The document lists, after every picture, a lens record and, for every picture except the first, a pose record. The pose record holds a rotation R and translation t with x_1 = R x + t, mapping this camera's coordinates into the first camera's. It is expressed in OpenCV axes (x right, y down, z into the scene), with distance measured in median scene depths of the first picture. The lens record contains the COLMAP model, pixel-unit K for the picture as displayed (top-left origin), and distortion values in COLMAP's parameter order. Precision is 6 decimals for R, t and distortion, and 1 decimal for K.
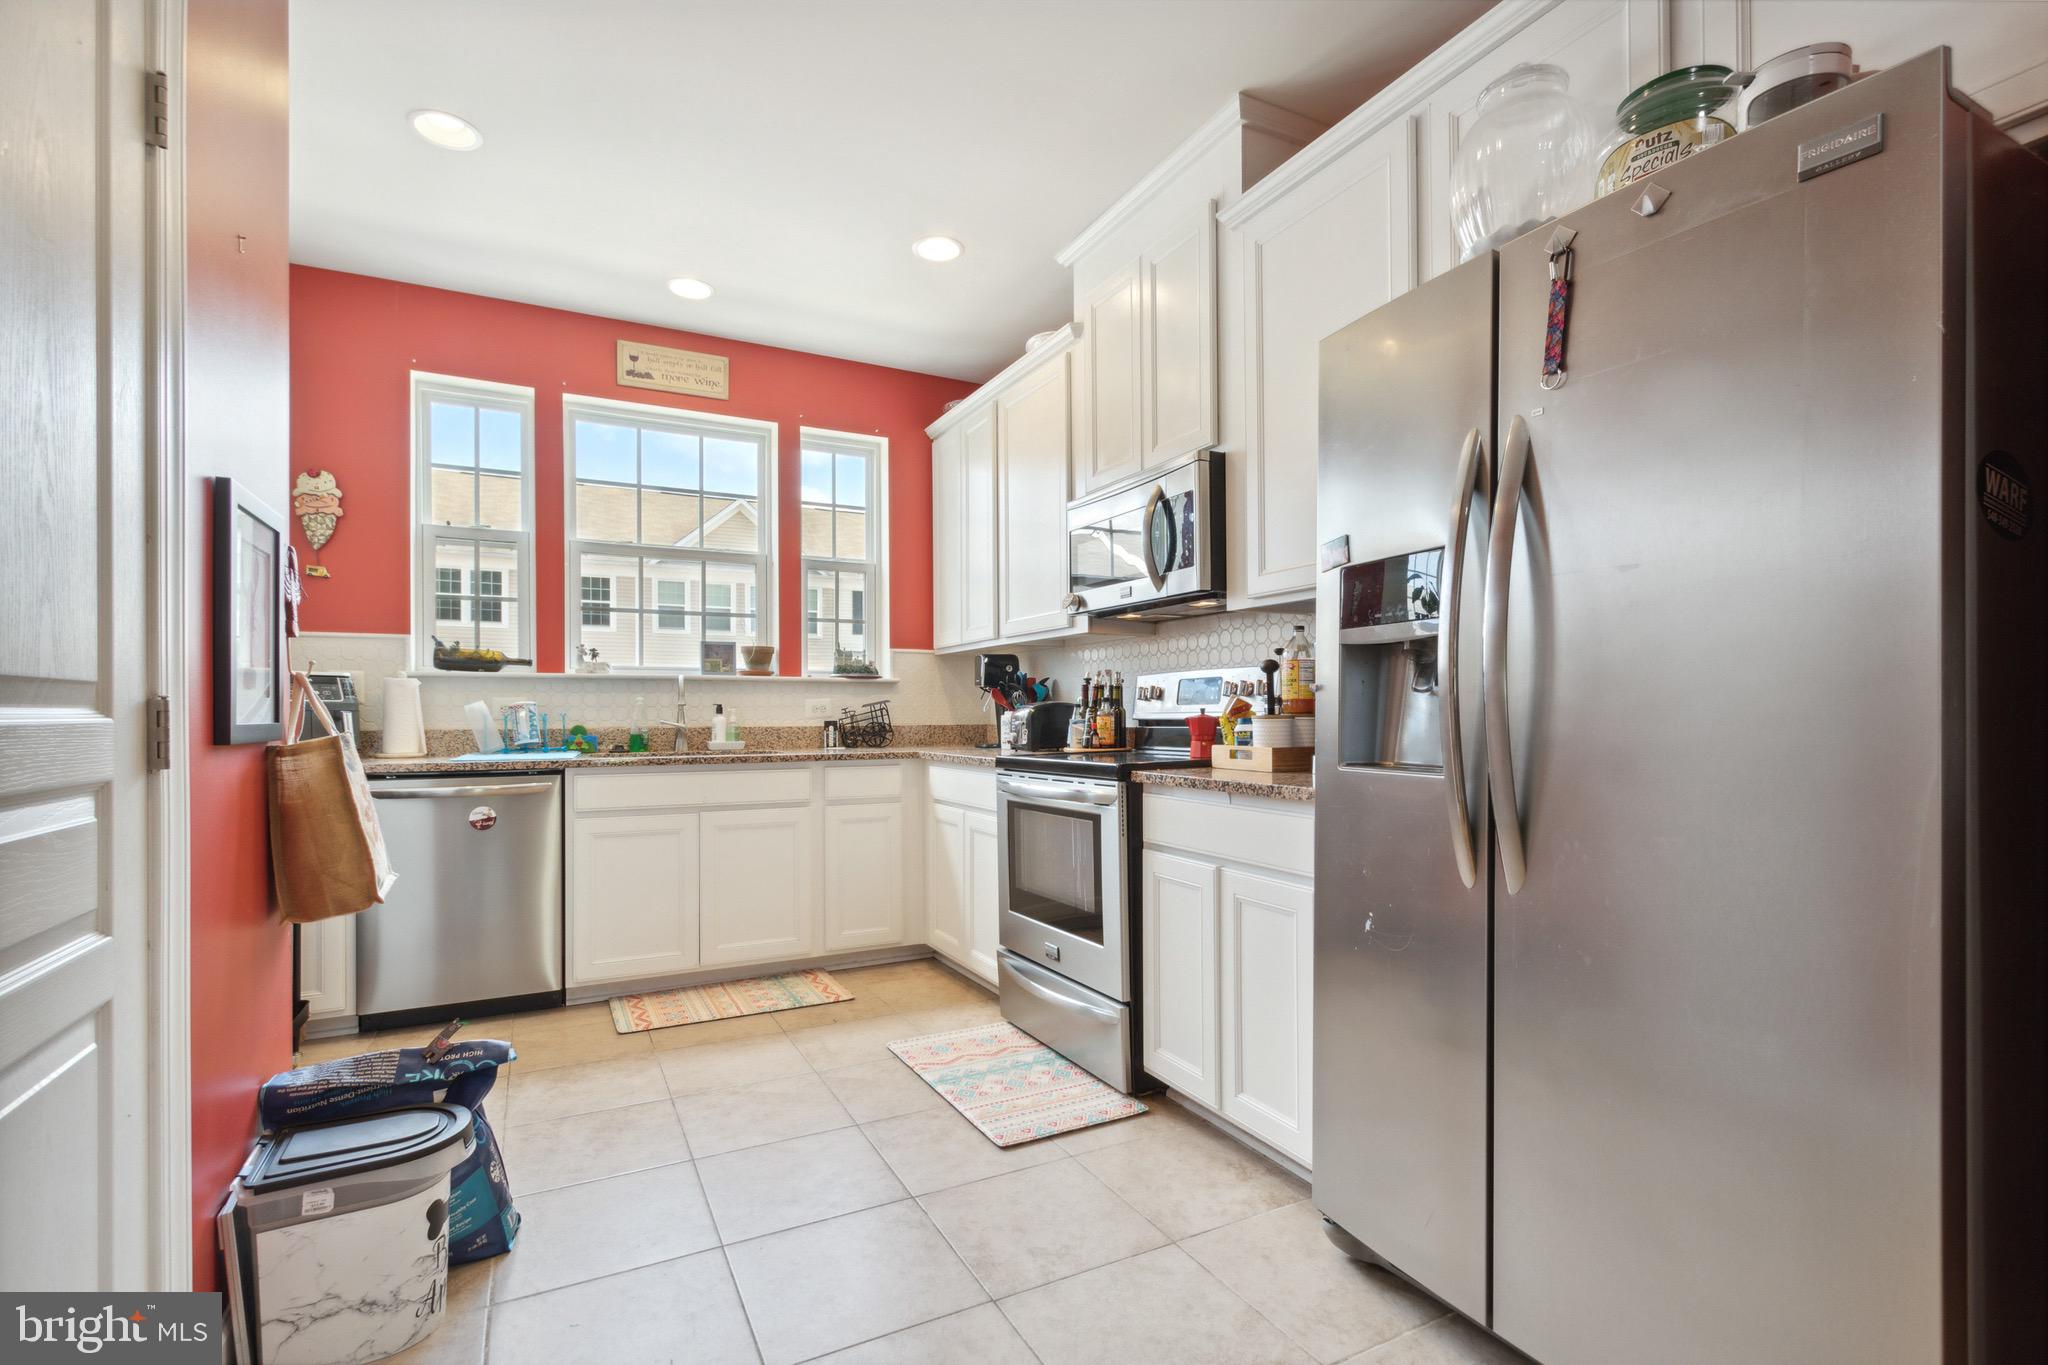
lens RADIAL K [[961.0, 0, 1019.3], [0, 961.0, 707.0], [0, 0, 1]] dist [0.004272, -0.000026]
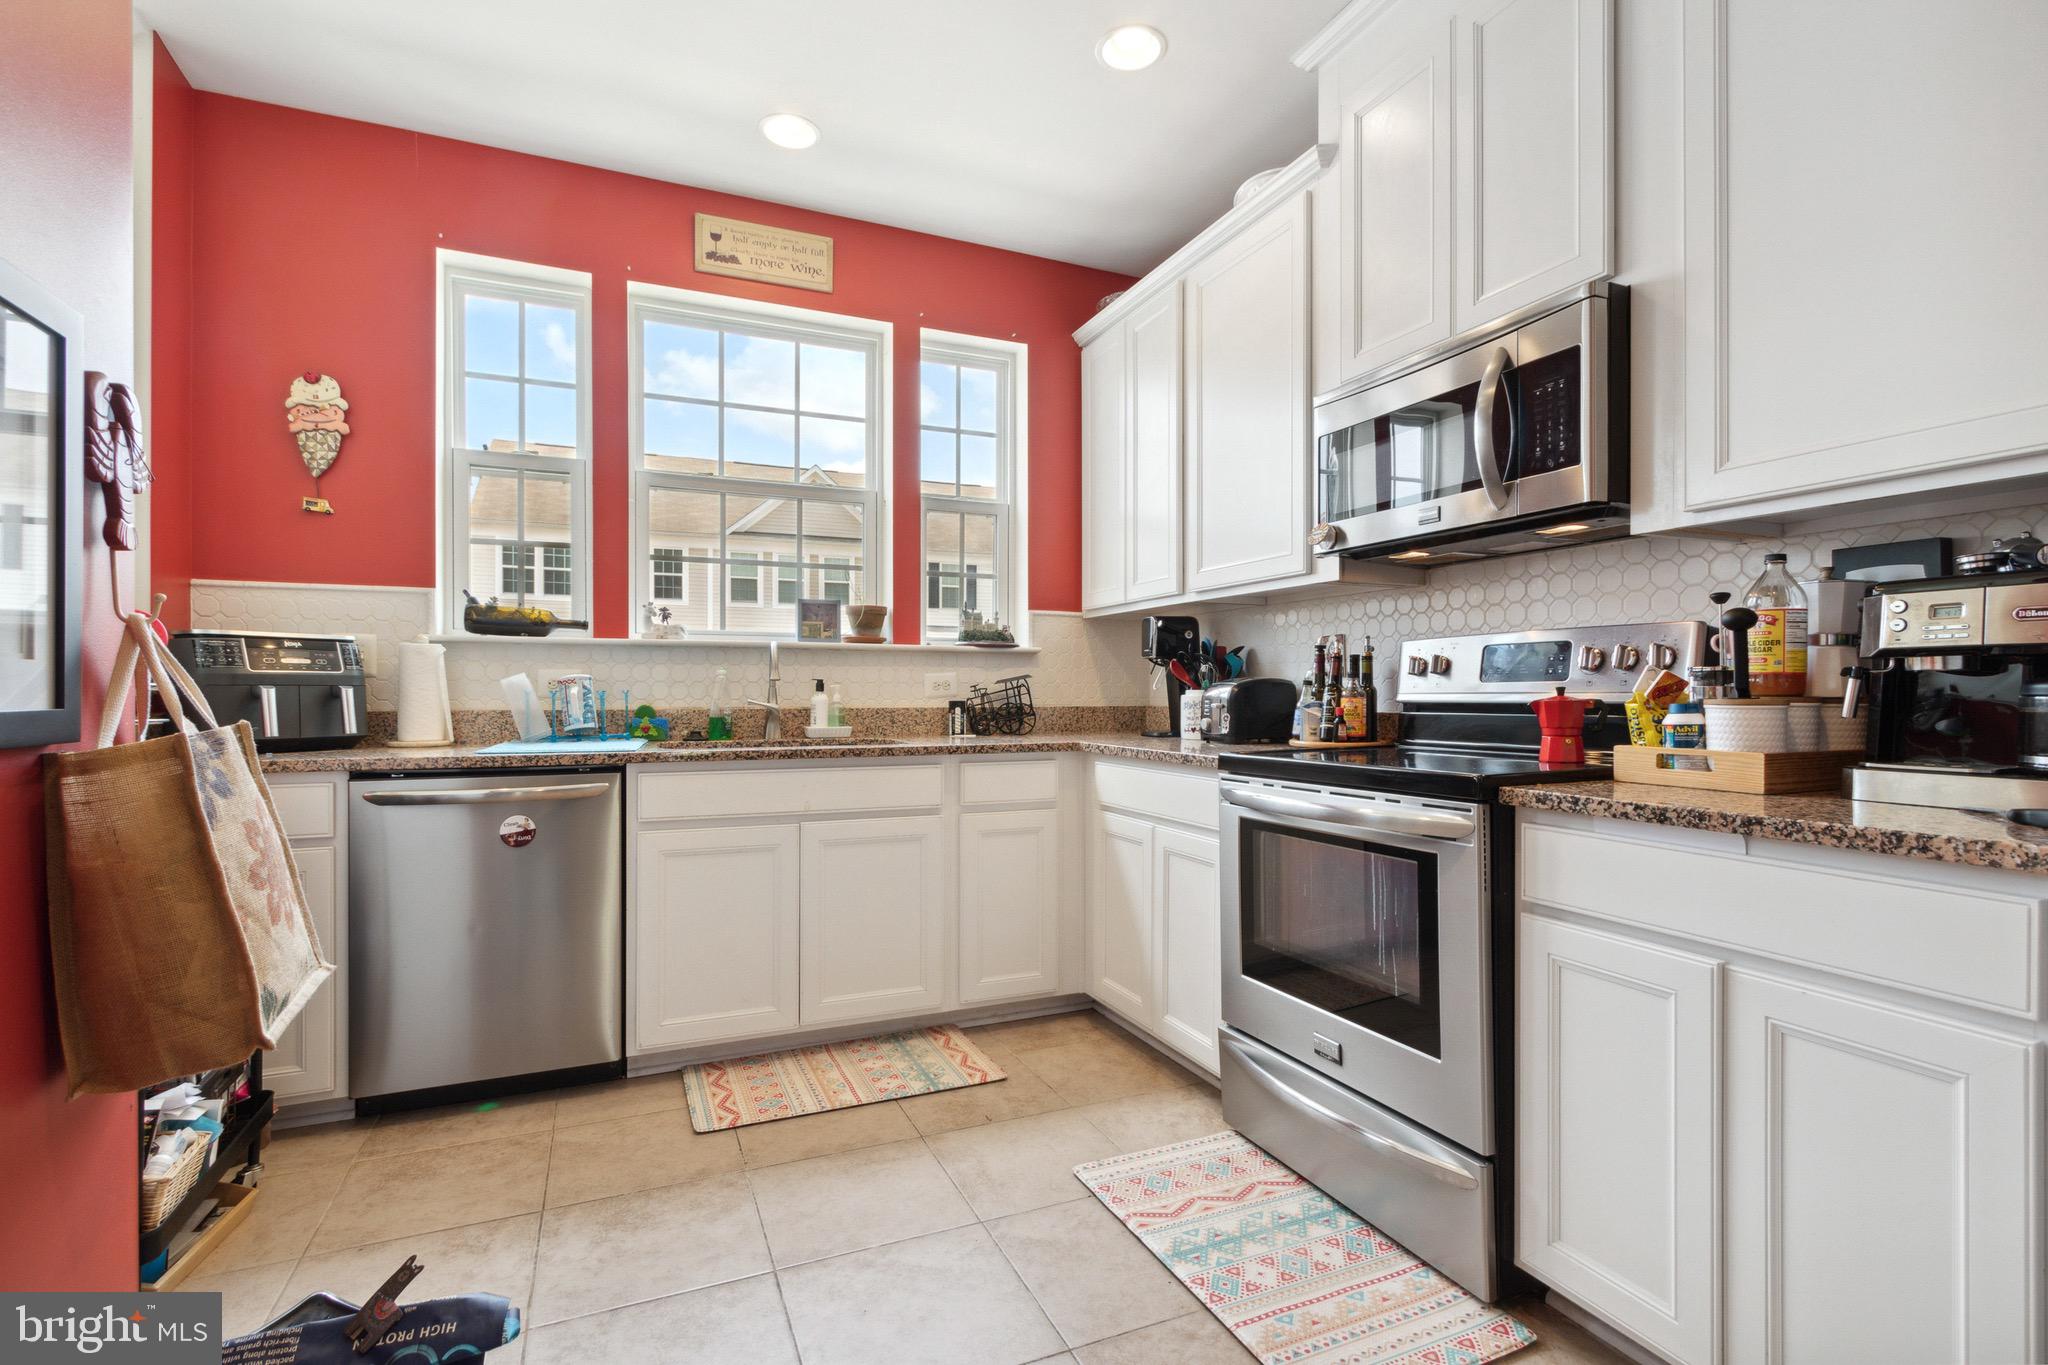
lens RADIAL K [[961.0, 0, 1018.6], [0, 961.0, 685.2], [0, 0, 1]] dist [0.004272, -0.000026]
pose [[0.997875, 0.004038, -0.065031, -0.114572], [-0.003984, 0.999992, 0.000963, 0.000763], [0.065035, -0.000702, 0.997883, 0.262370]]
